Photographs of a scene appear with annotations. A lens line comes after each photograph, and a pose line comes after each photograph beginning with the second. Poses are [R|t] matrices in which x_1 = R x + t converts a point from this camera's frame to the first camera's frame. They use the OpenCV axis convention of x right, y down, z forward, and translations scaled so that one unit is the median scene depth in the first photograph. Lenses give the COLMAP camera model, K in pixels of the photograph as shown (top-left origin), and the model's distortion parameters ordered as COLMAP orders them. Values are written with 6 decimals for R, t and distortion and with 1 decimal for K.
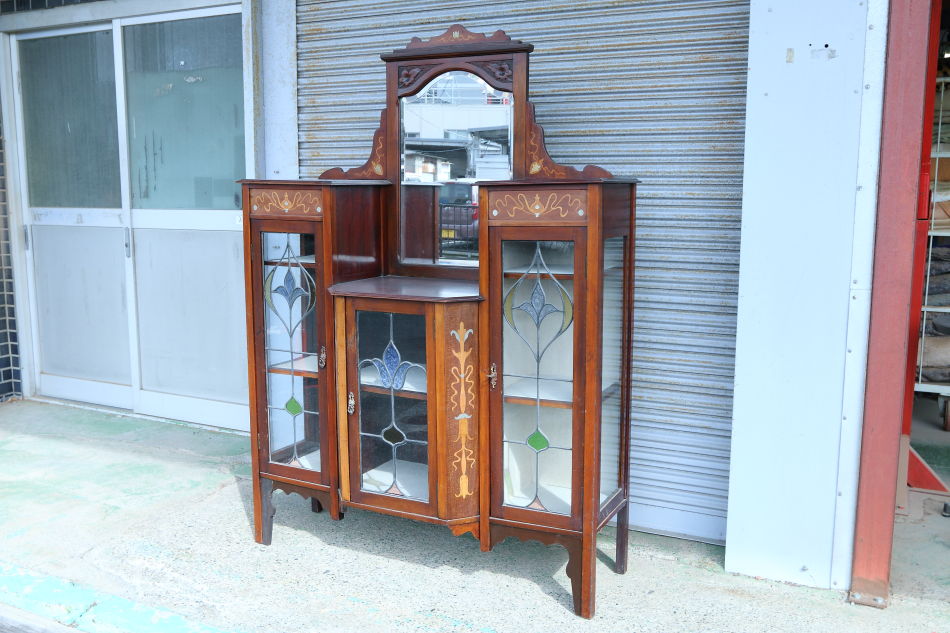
lens RADIAL K [[864.3, 0, 480.1], [0, 864.3, 313.5], [0, 0, 1]] dist [-0.037992, 0.000000]
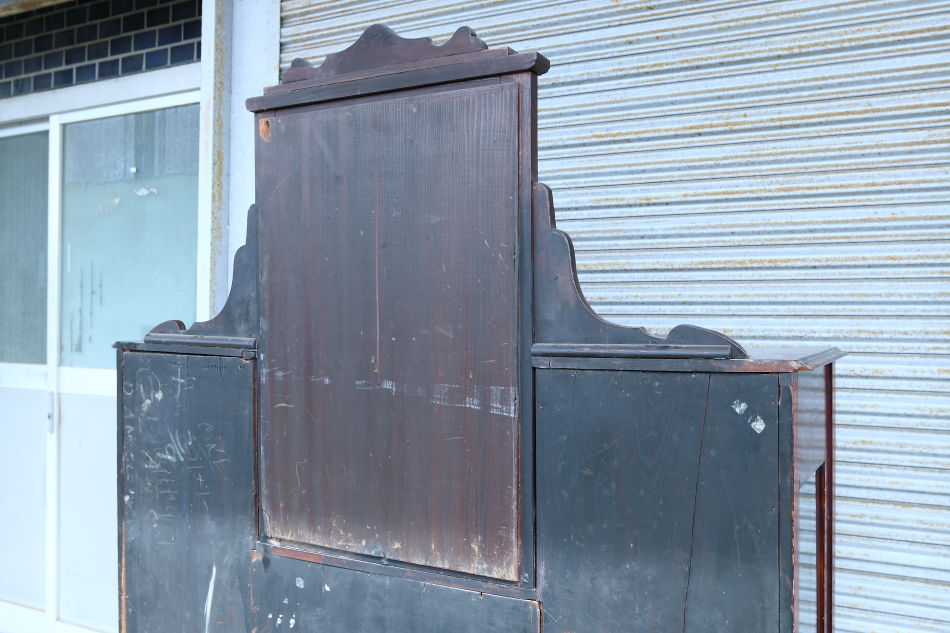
lens RADIAL K [[864.3, 0, 474.8], [0, 864.3, 318.8], [0, 0, 1]] dist [-0.037992, 0.000000]
pose [[0.999241, 0.005098, -0.038625, -0.040479], [-0.010810, 0.988755, -0.149151, -0.088330], [0.037431, 0.149456, 0.988060, 0.445865]]
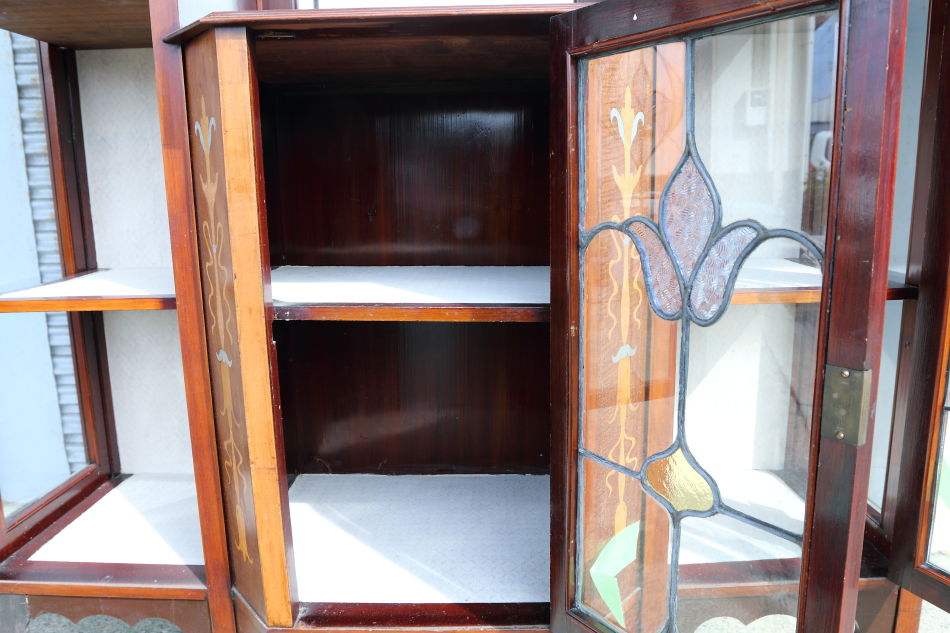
lens RADIAL K [[676.7, 0, 473.8], [0, 676.7, 316.0], [0, 0, 1]] dist [-0.067484, 0.031179]
pose [[0.905053, -0.095668, 0.414399, -0.176270], [0.079730, 0.995263, 0.055634, 0.072581], [-0.417759, -0.017312, 0.908393, 0.676029]]
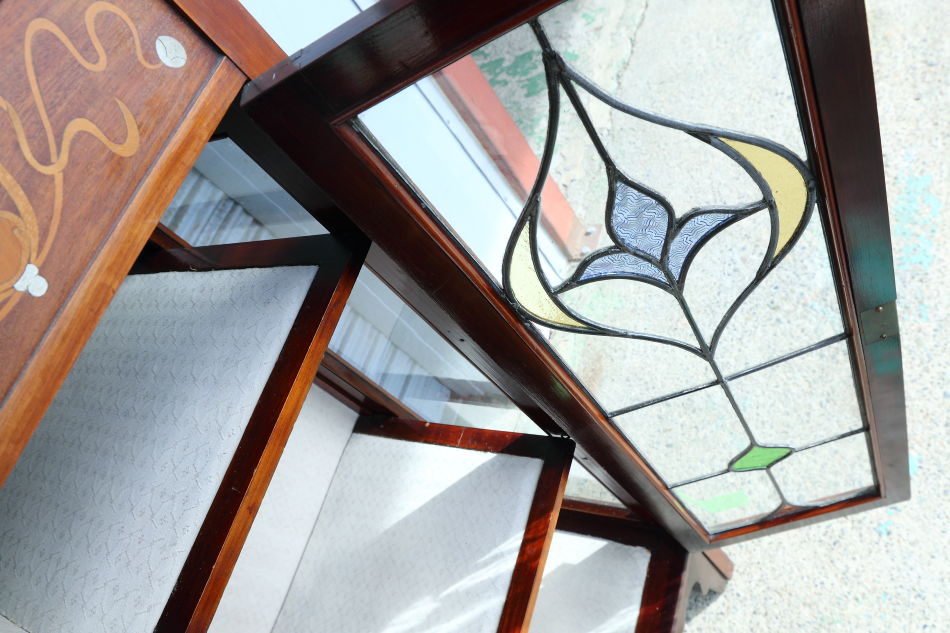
lens RADIAL K [[676.7, 0, 476.2], [0, 676.7, 313.2], [0, 0, 1]] dist [-0.067484, 0.031179]
pose [[-0.087727, -0.767143, 0.635449, -0.014278], [0.615776, 0.459668, 0.639942, -0.115031], [-0.783022, 0.447434, 0.432063, 0.746406]]
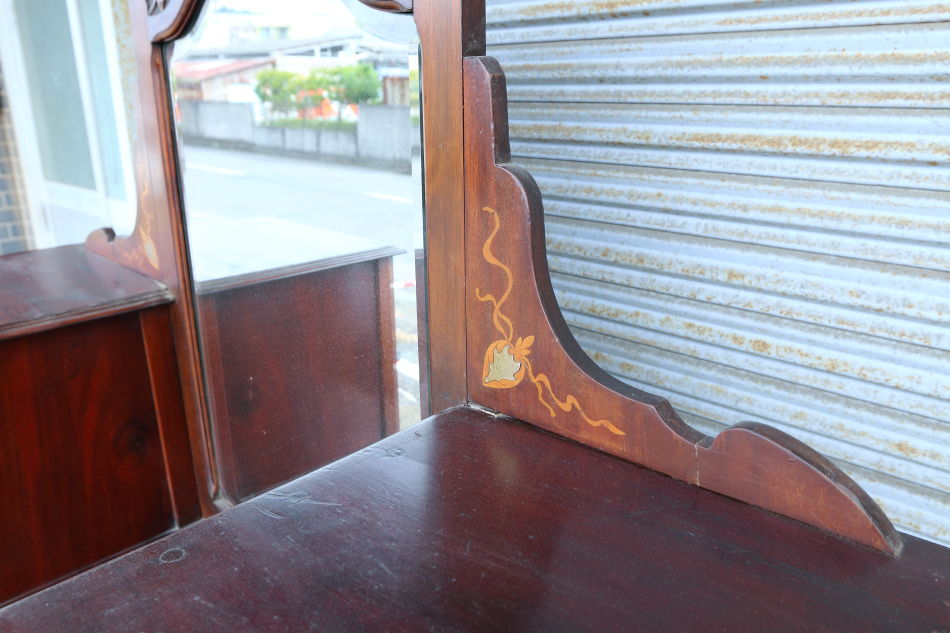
lens RADIAL K [[730.2, 0, 483.2], [0, 730.2, 314.1], [0, 0, 1]] dist [-0.074674, 0.054930]
pose [[0.956135, 0.073574, -0.283538, 0.106464], [-0.027931, 0.986432, 0.161778, -0.202222], [0.291593, -0.146762, 0.945217, 0.785454]]
